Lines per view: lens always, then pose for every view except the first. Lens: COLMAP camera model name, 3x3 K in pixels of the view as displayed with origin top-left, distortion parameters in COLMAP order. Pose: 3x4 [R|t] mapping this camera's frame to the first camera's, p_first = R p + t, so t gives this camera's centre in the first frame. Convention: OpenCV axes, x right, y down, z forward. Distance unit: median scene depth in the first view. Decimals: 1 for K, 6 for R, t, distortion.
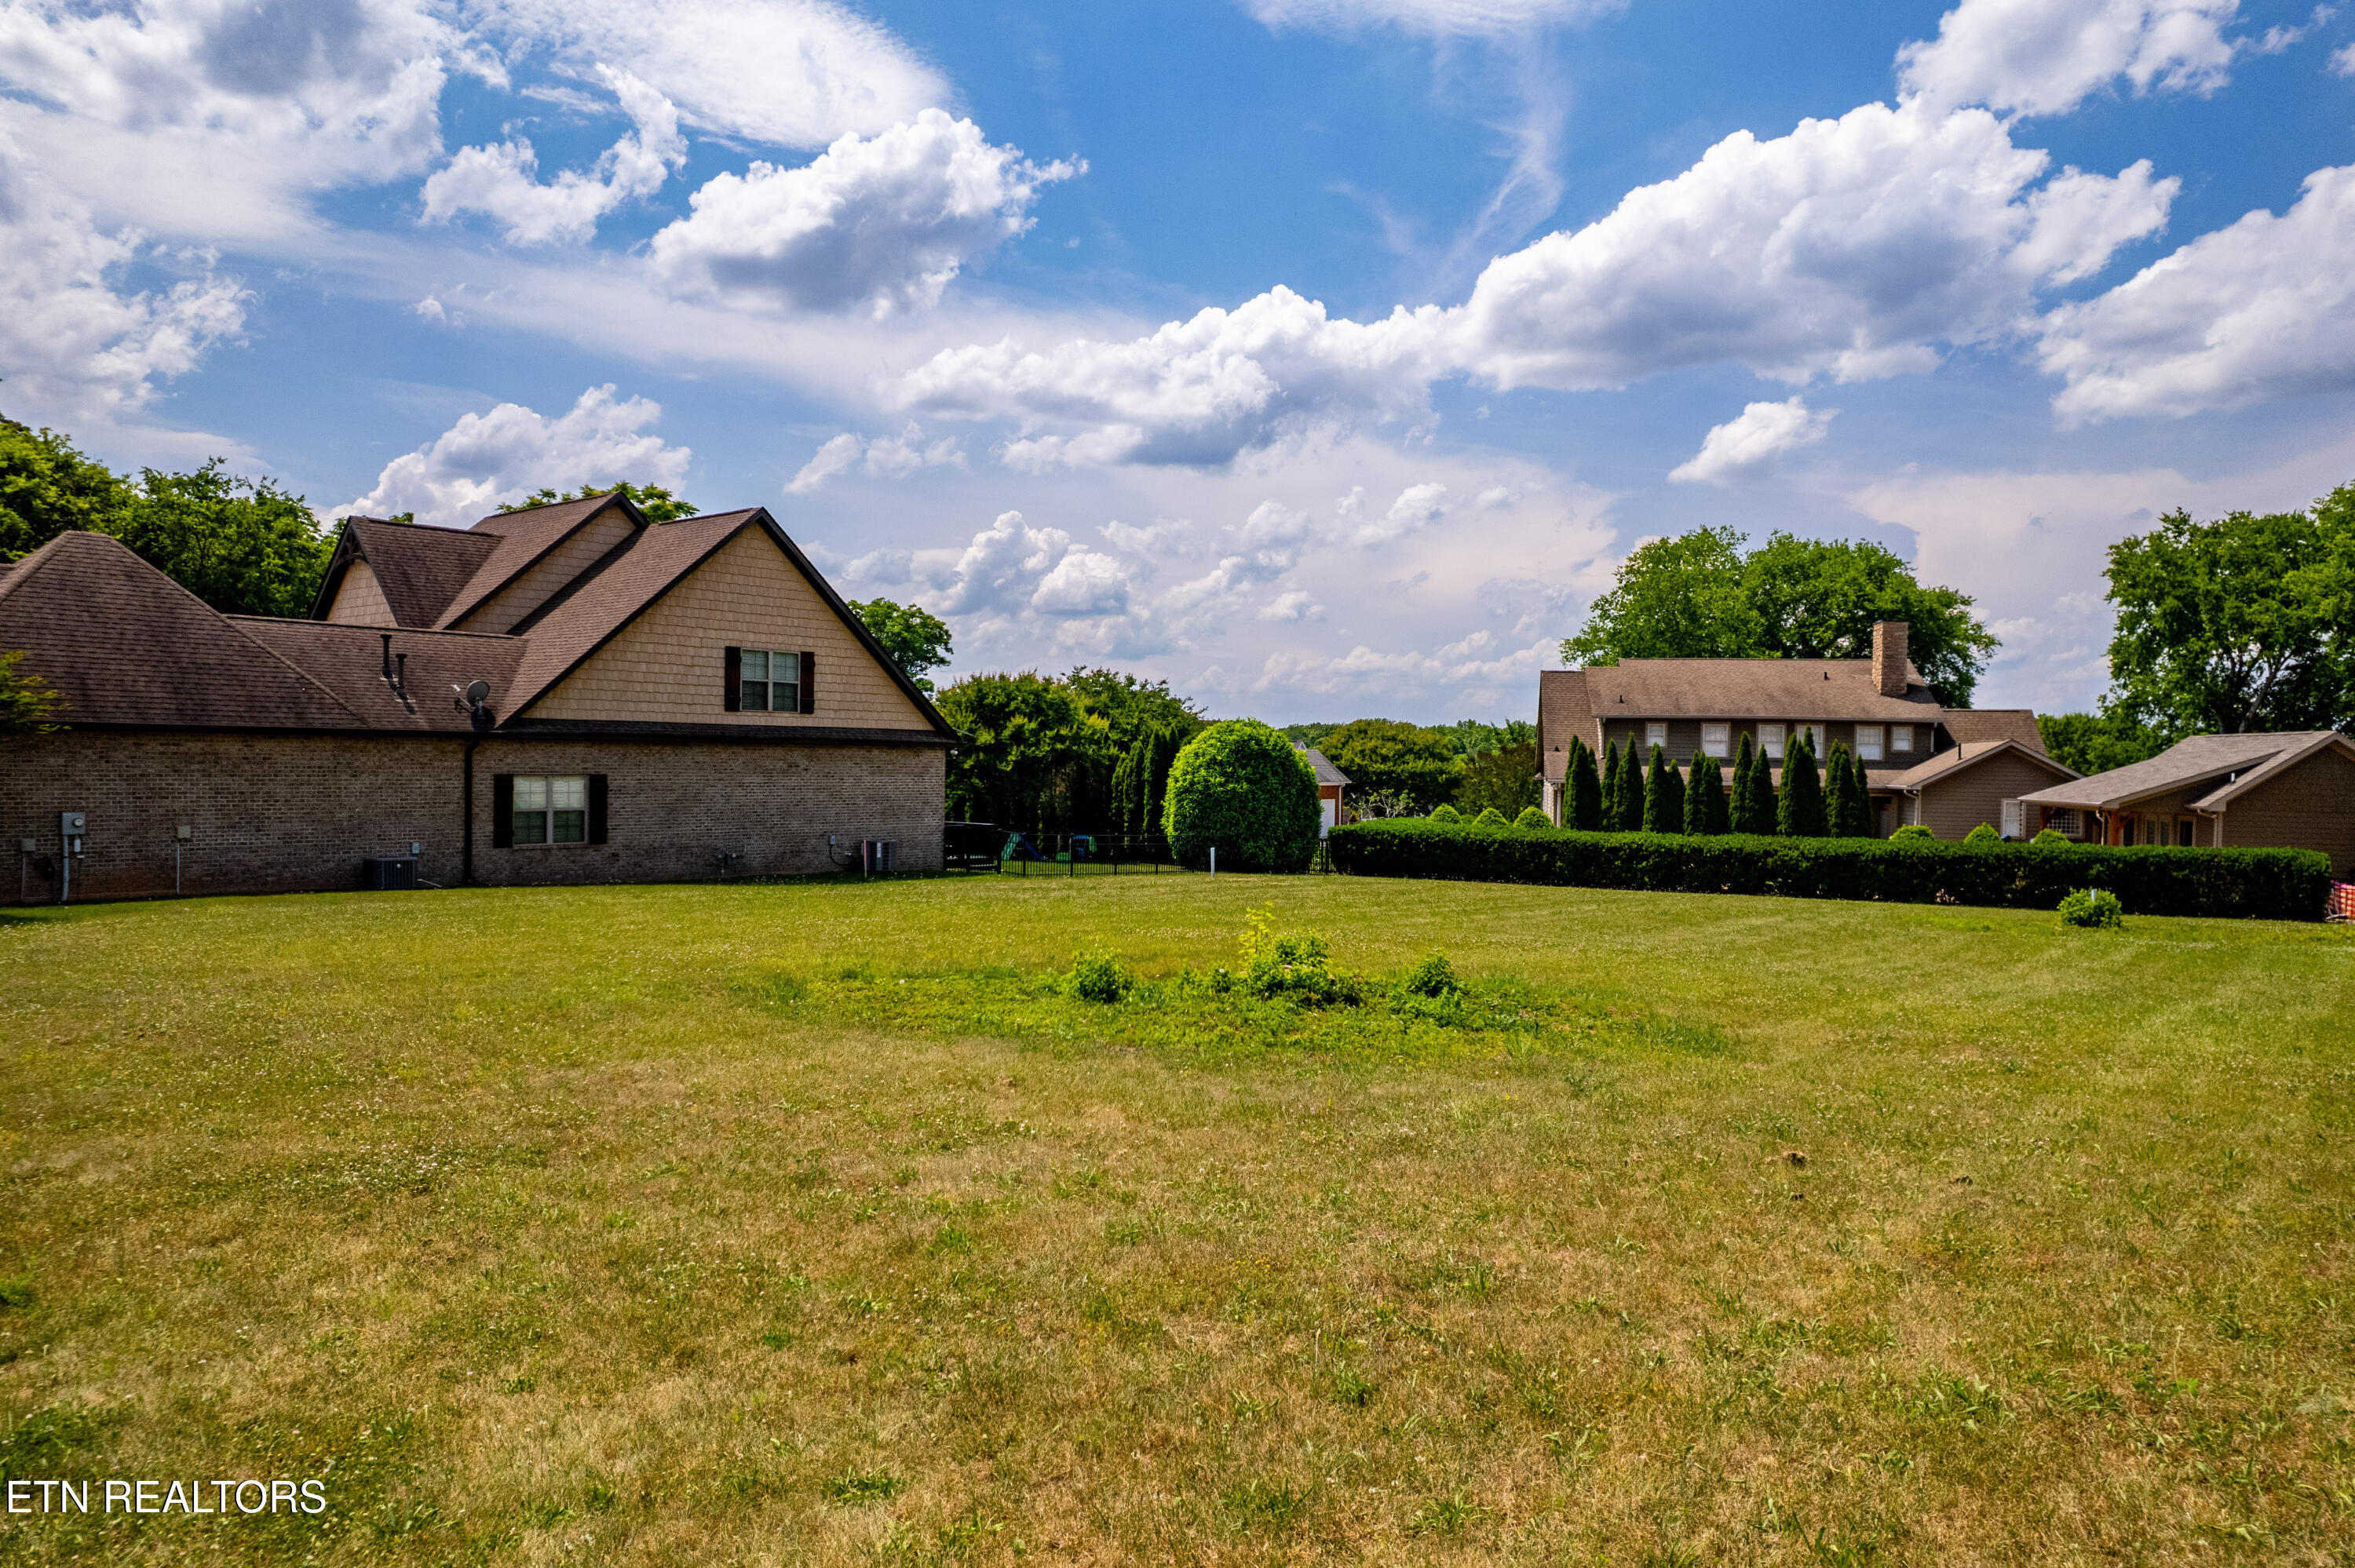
lens RADIAL K [[1560.5, 0, 1181.5], [0, 1560.5, 822.7], [0, 0, 1]] dist [-0.070881, 0.062627]
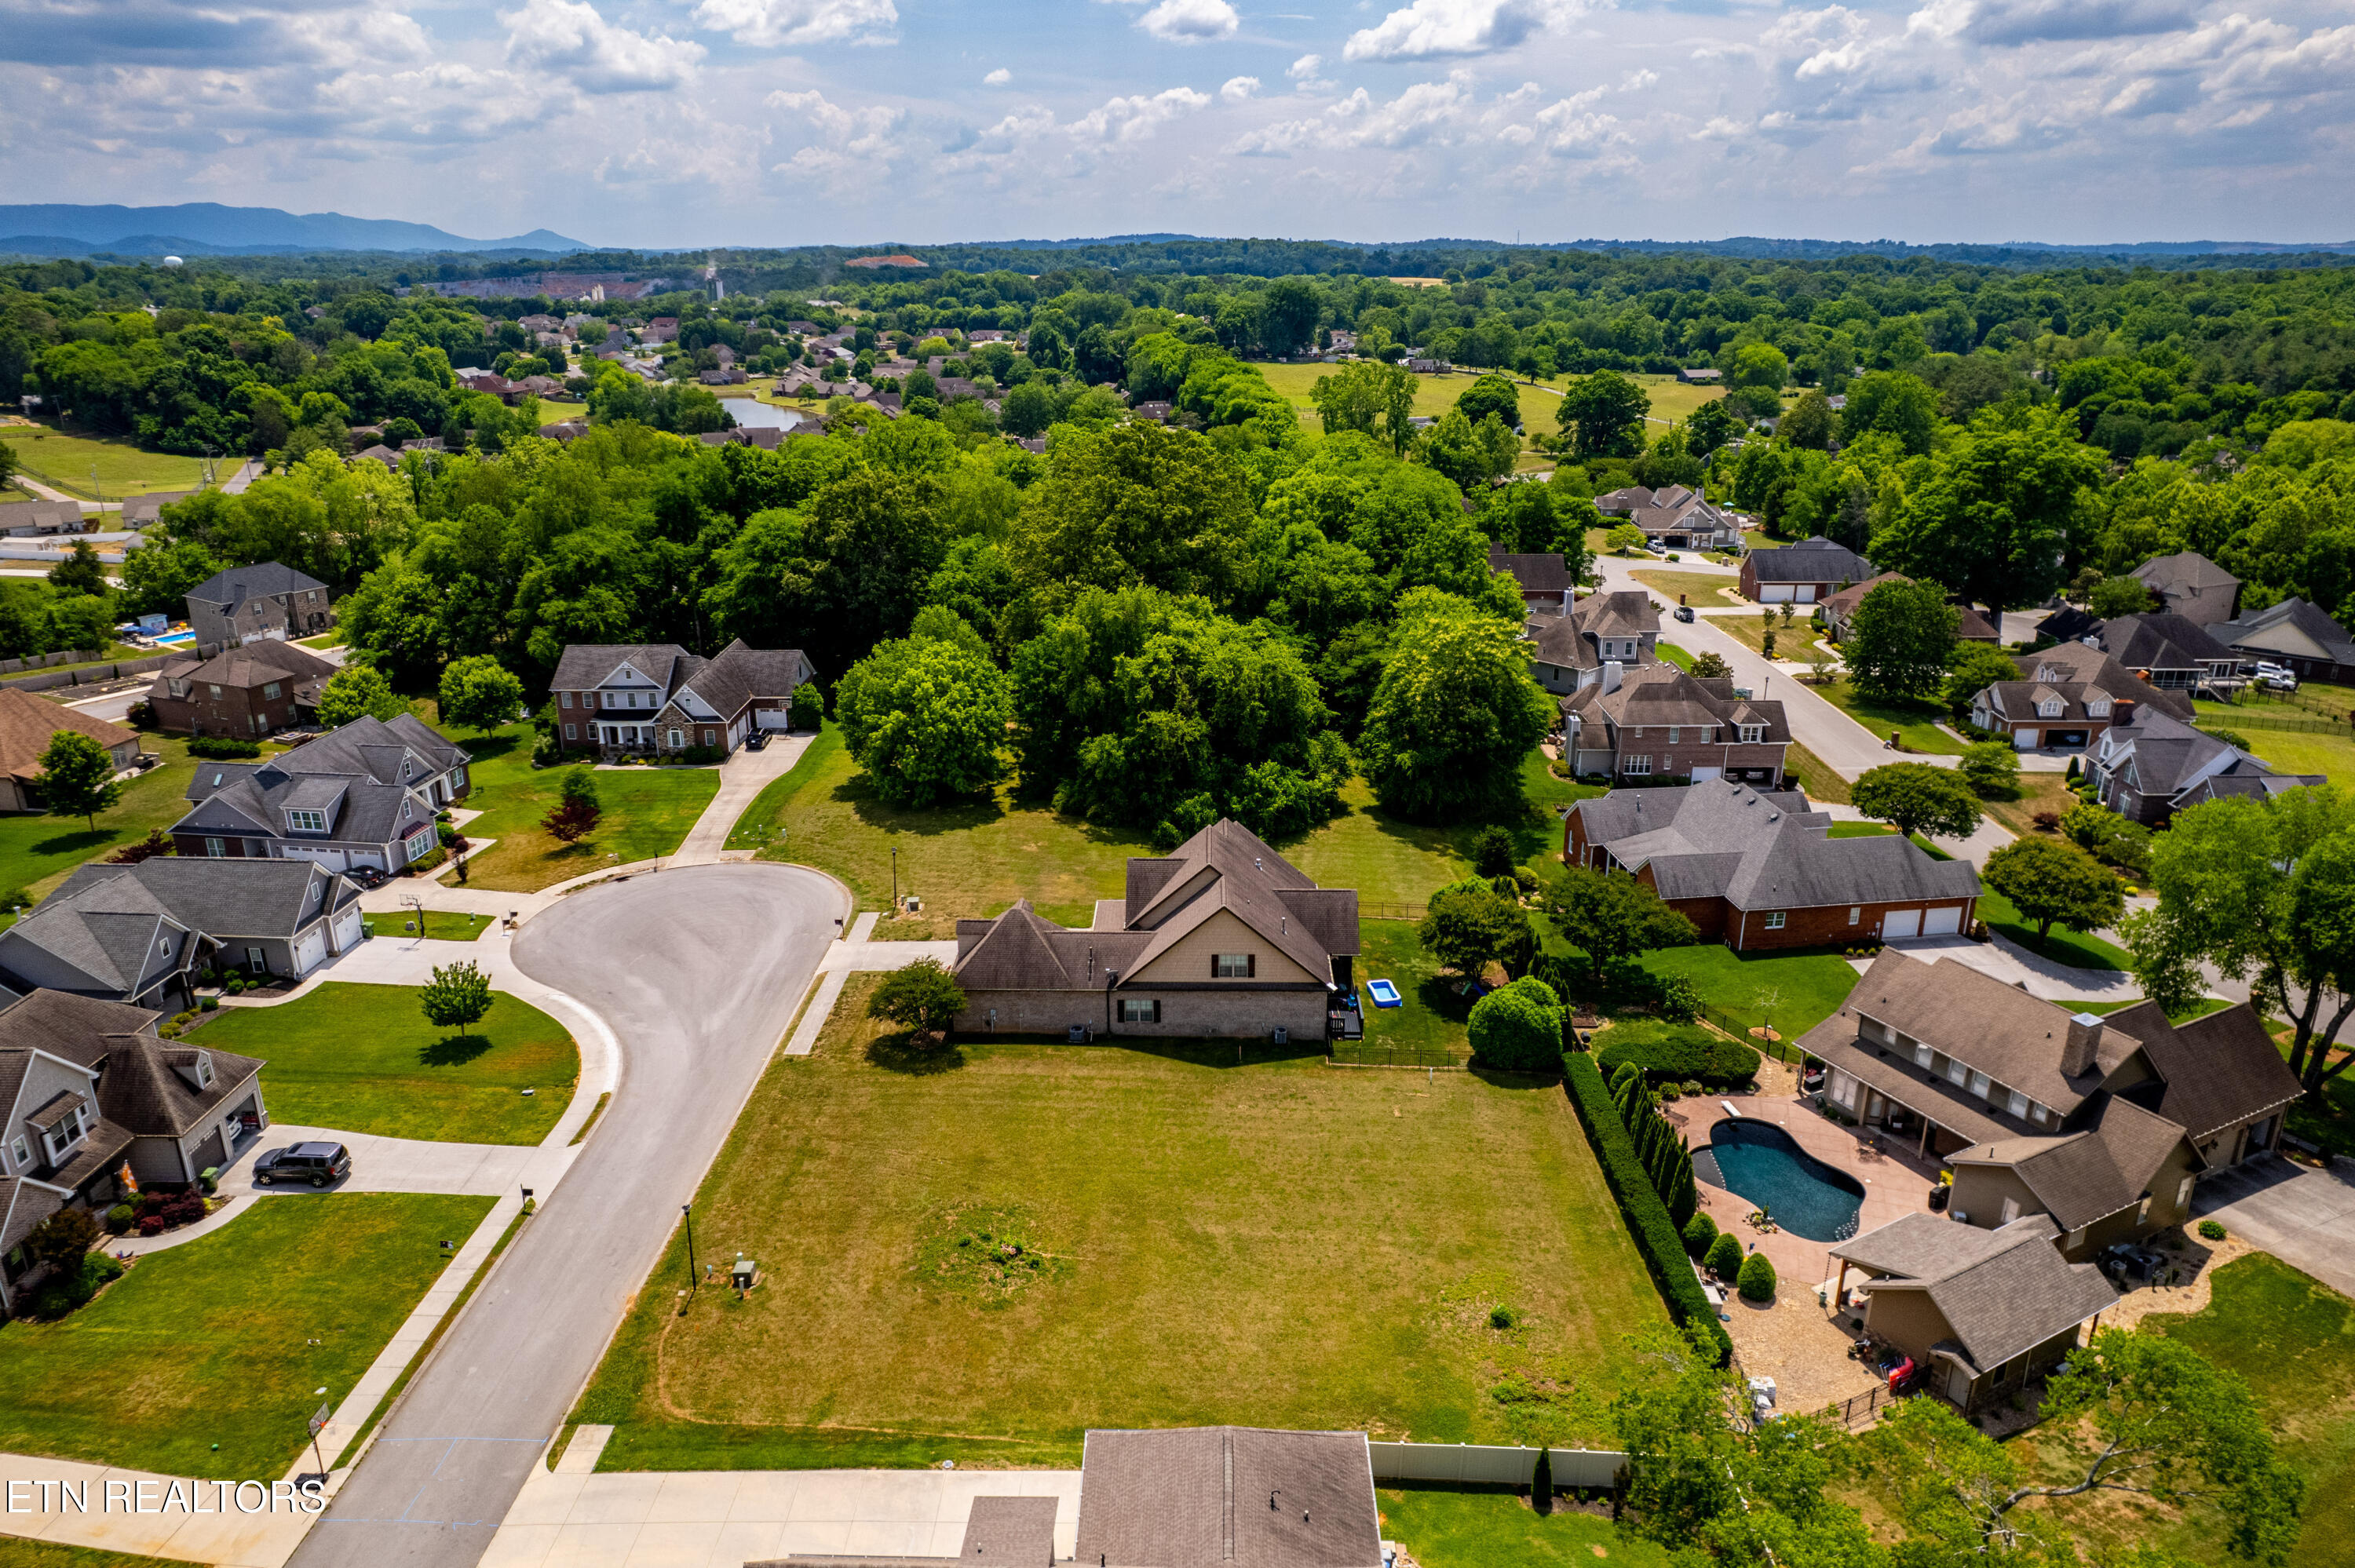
lens RADIAL K [[1560.5, 0, 1173.1], [0, 1560.5, 797.9], [0, 0, 1]] dist [-0.070881, 0.062627]
pose [[0.605220, 0.251466, -0.755297, 1.448227], [-0.016890, 0.952639, 0.303633, -1.070054], [0.795879, -0.171008, 0.580804, -0.466152]]
